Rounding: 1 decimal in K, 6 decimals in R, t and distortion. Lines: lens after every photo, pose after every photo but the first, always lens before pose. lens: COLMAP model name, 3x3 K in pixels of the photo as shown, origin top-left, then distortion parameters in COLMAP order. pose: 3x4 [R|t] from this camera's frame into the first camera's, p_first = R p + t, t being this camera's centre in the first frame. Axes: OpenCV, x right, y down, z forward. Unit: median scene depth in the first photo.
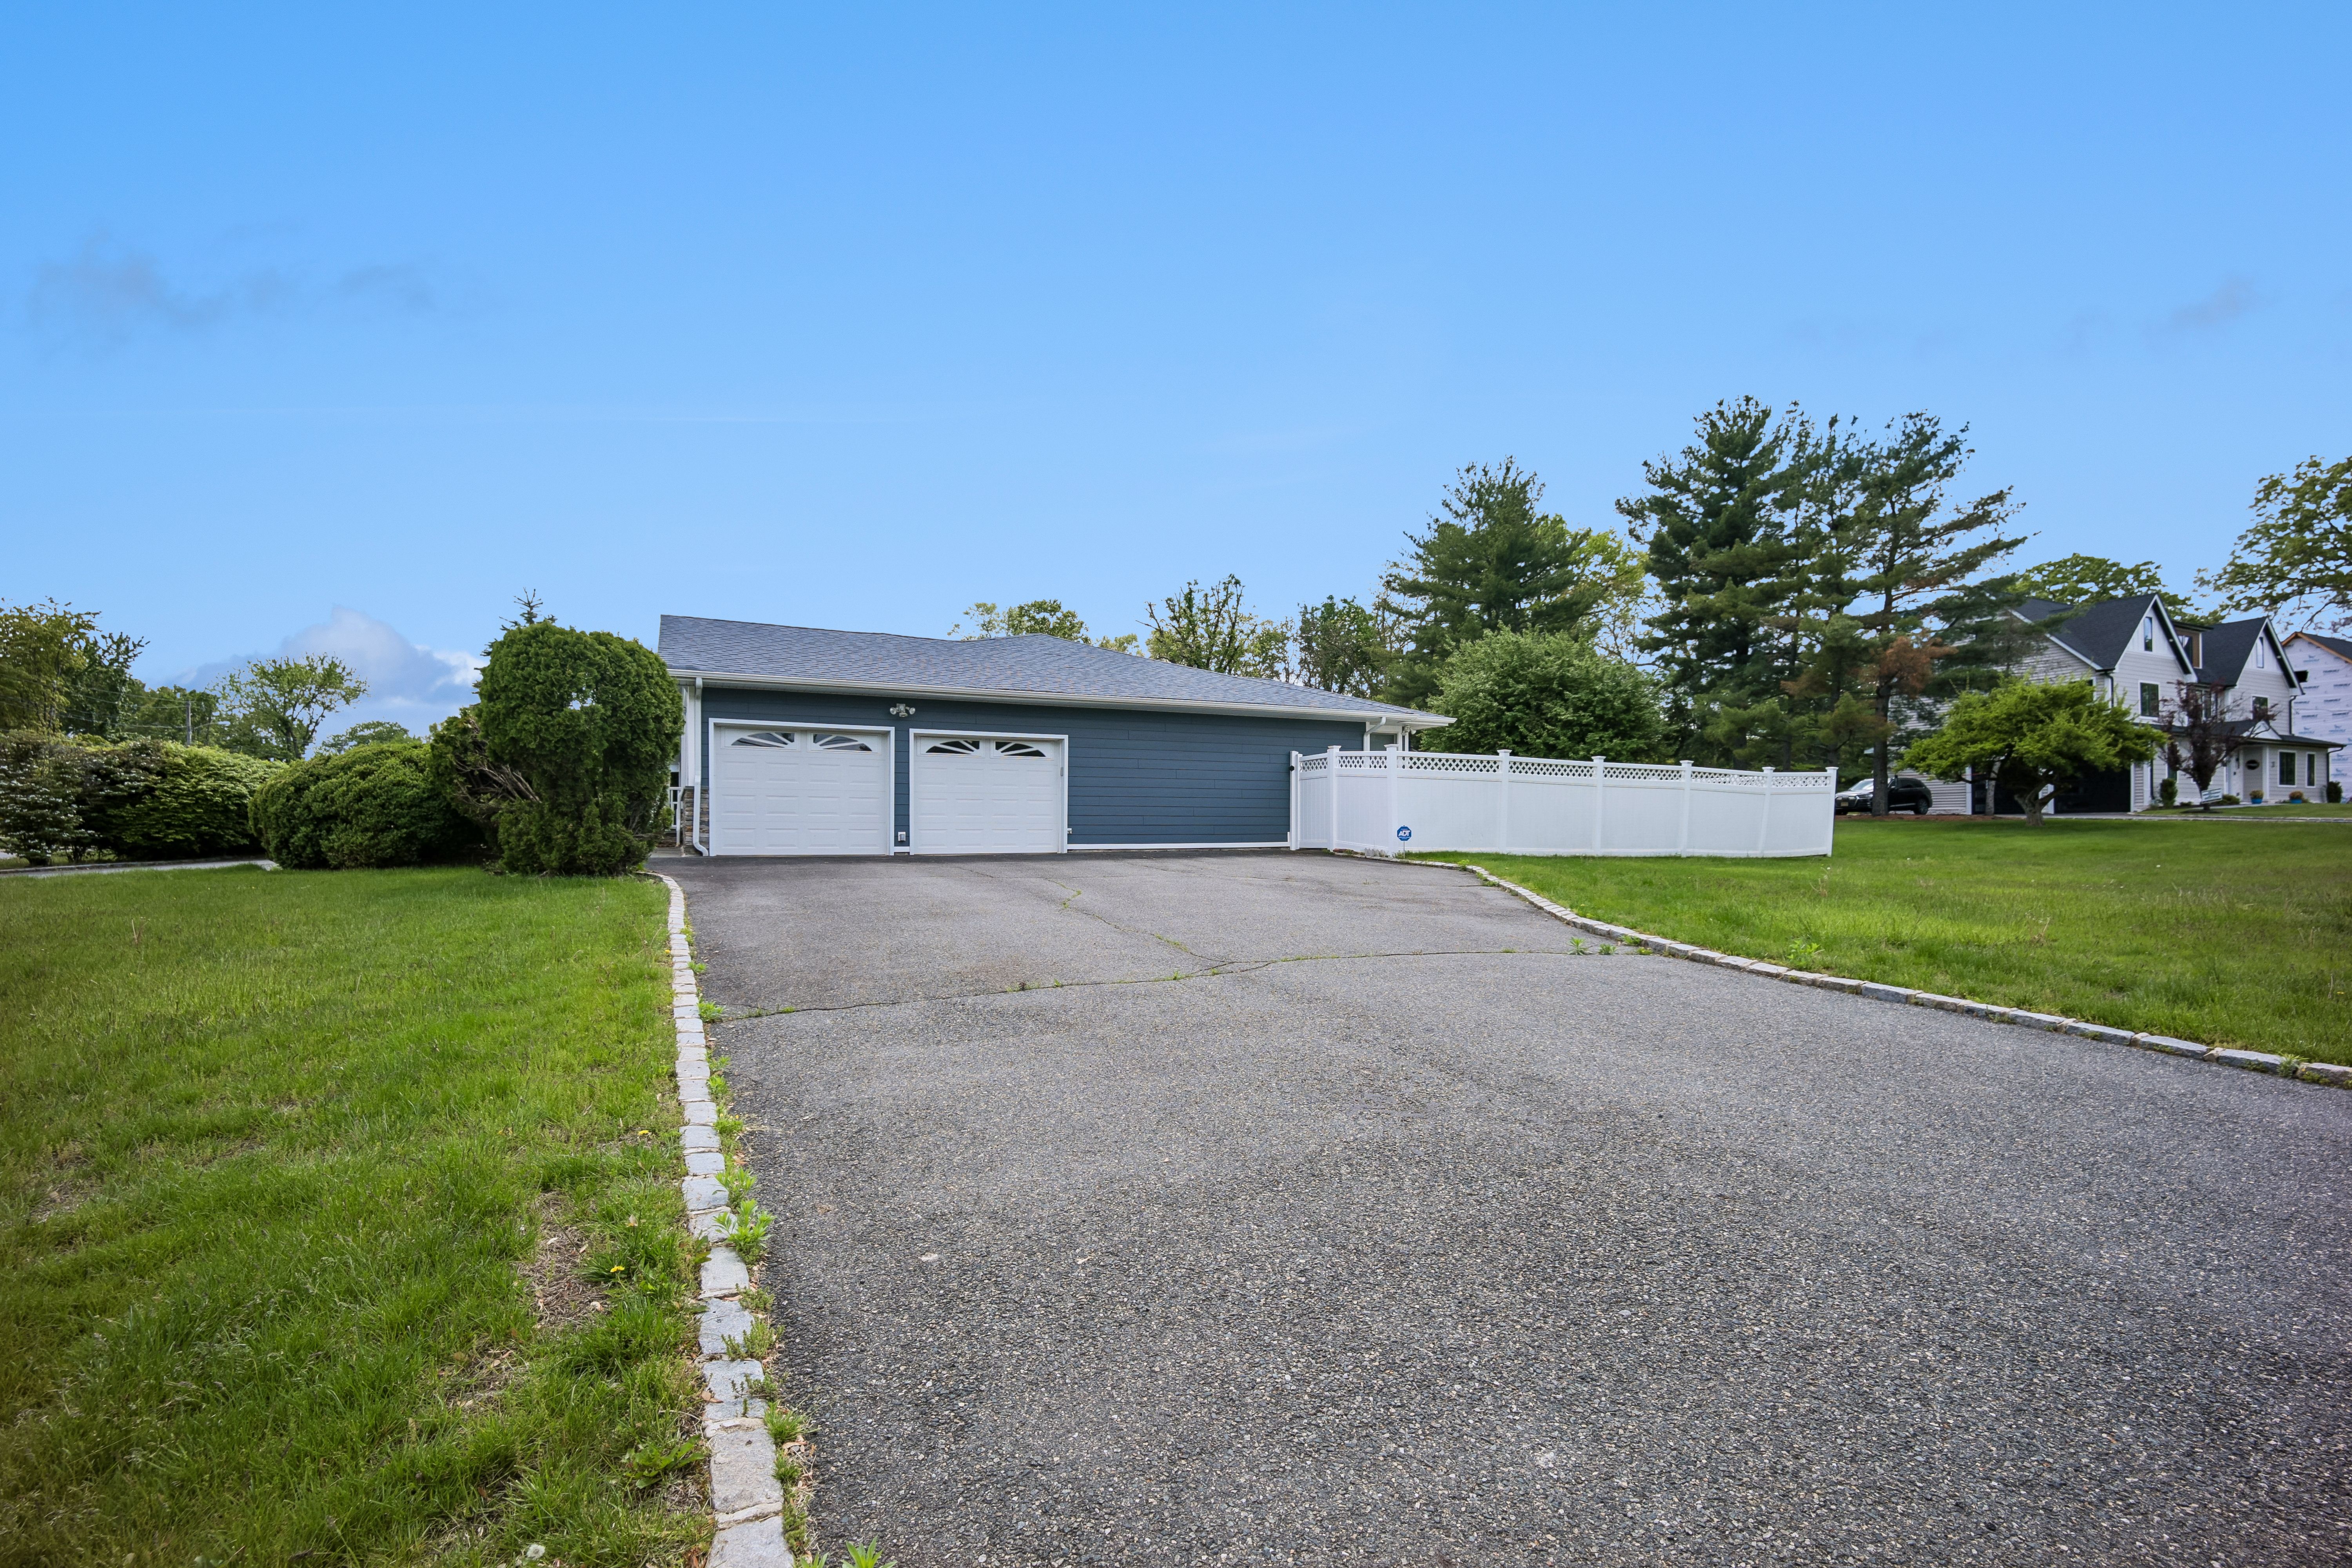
lens RADIAL K [[973.9, 0, 1176.3], [0, 973.9, 823.1], [0, 0, 1]] dist [-0.000091, -0.000055]
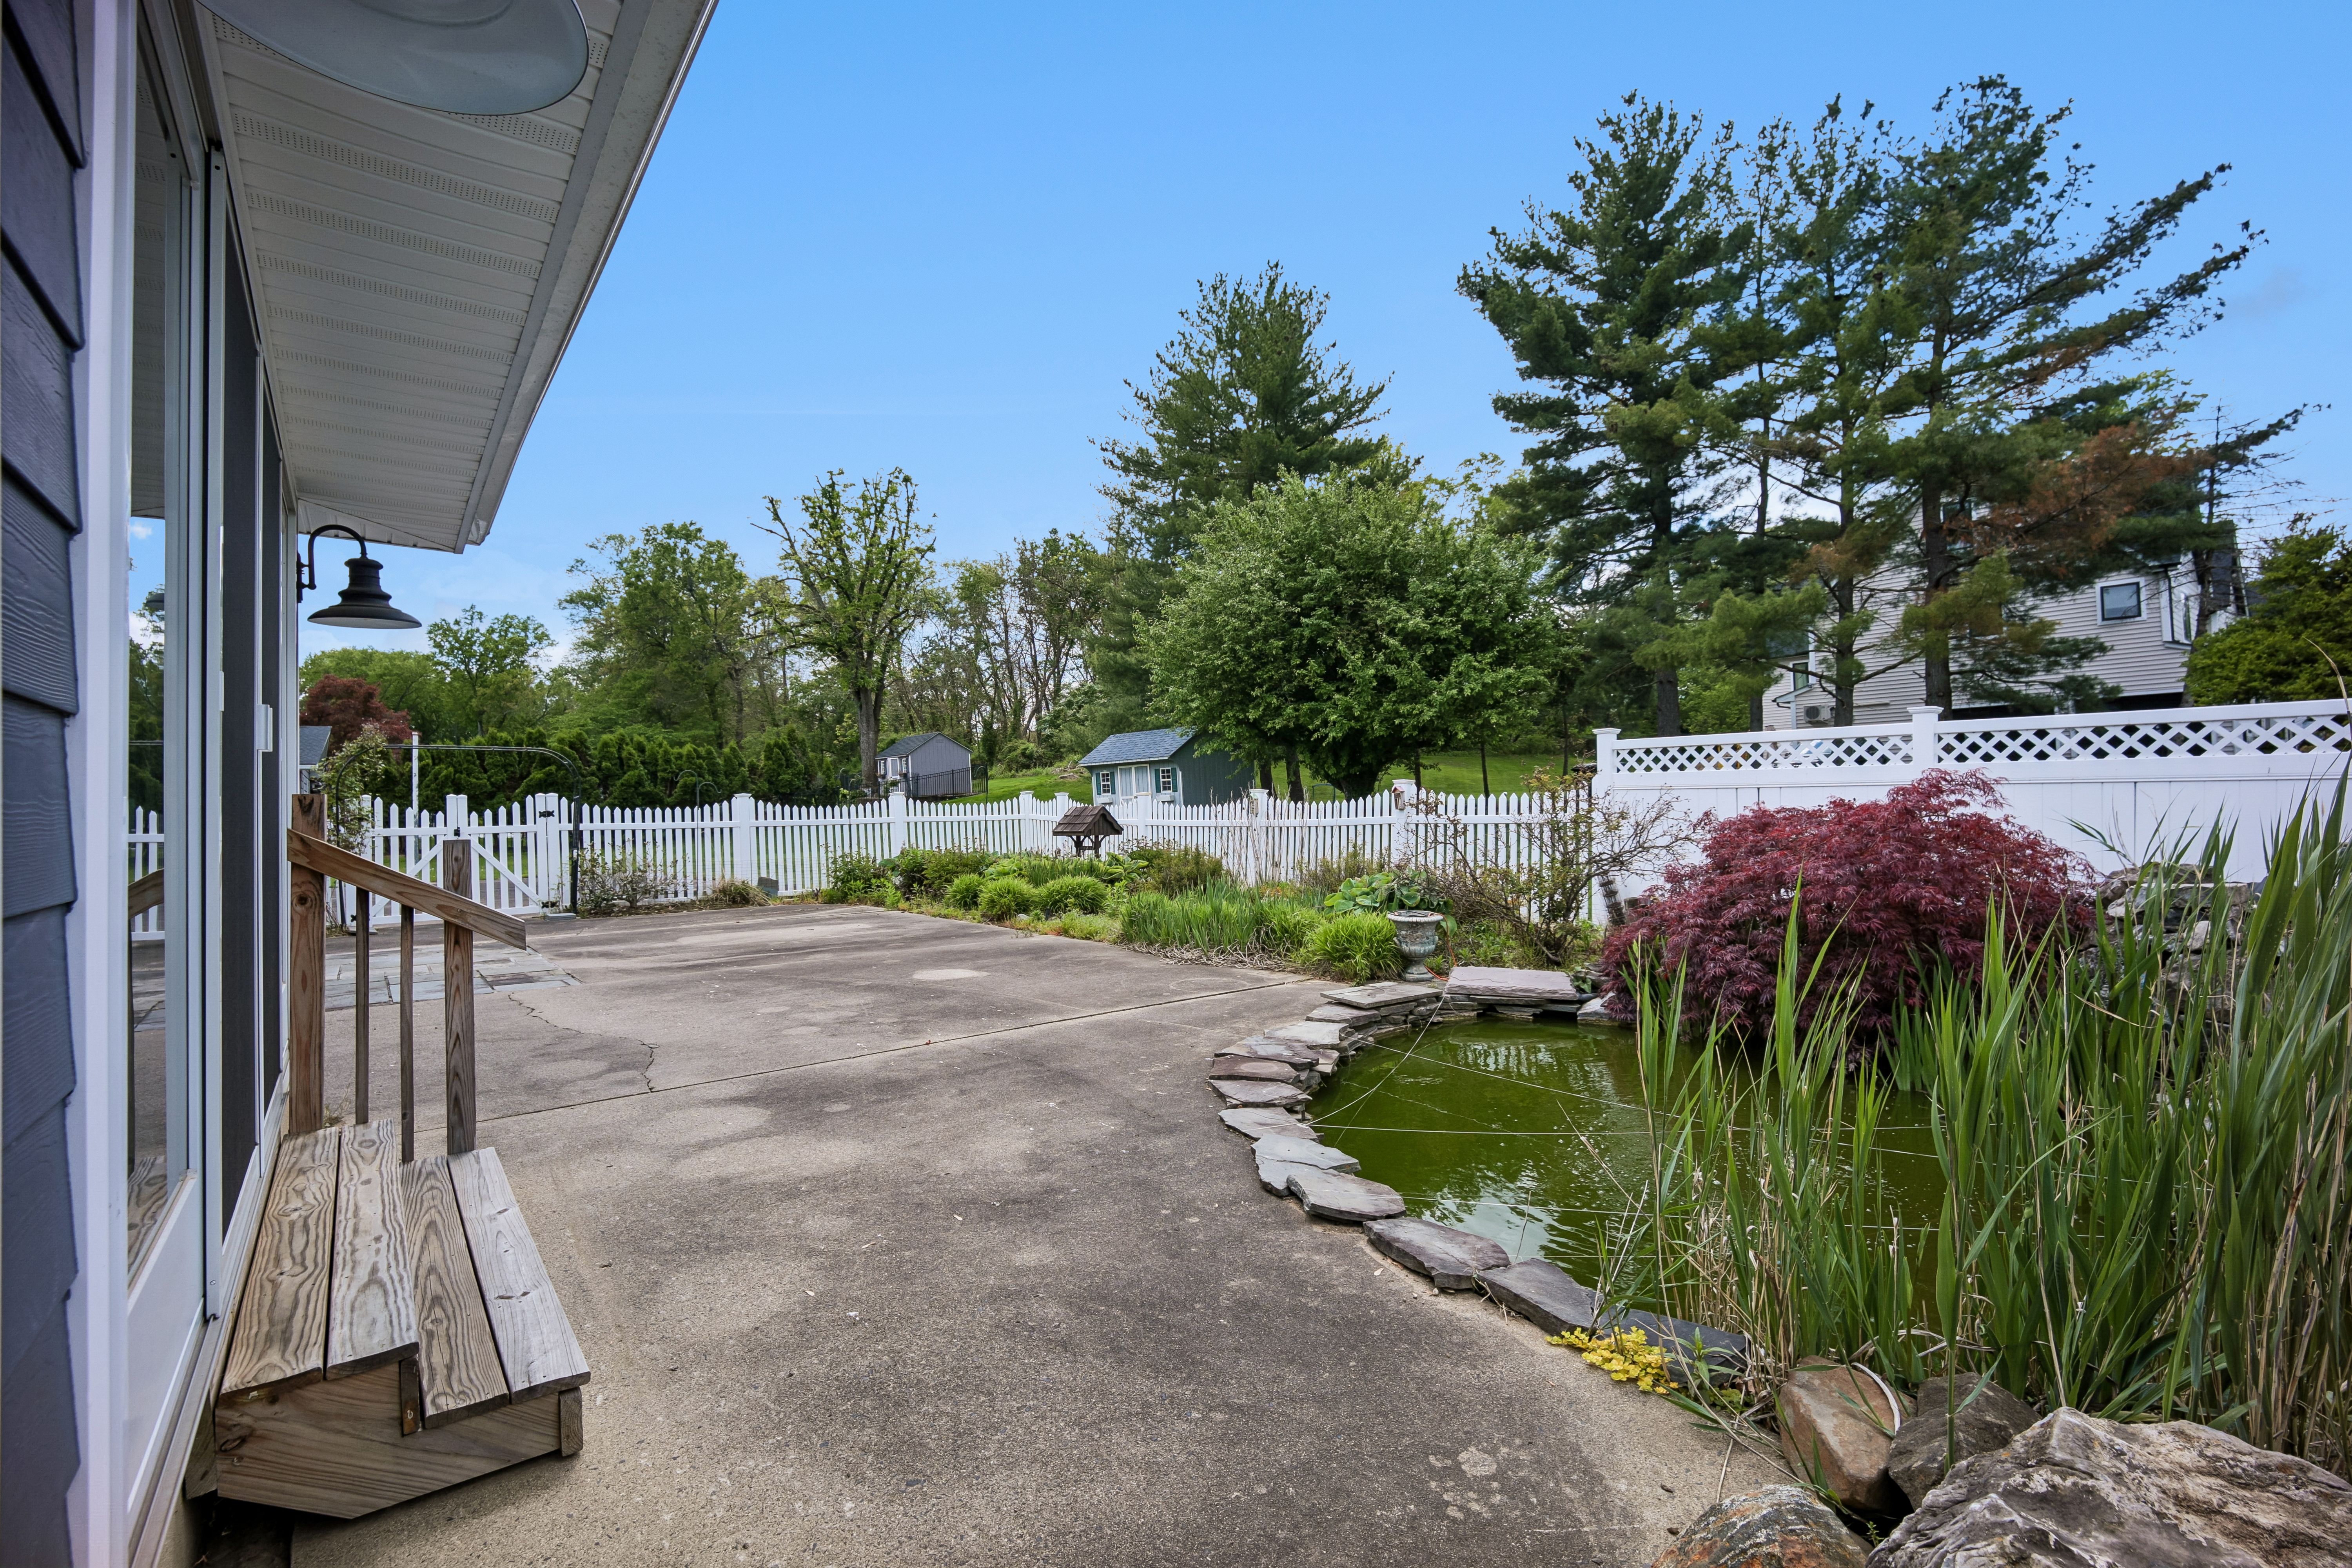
lens RADIAL K [[987.8, 0, 1182.8], [0, 987.8, 780.9], [0, 0, 1]] dist [-0.000329, -0.007139]
pose [[0.966972, -0.023246, 0.253820, 0.101441], [0.028047, 0.999489, -0.015310, -0.013541], [-0.253334, 0.021923, 0.967130, 0.369287]]
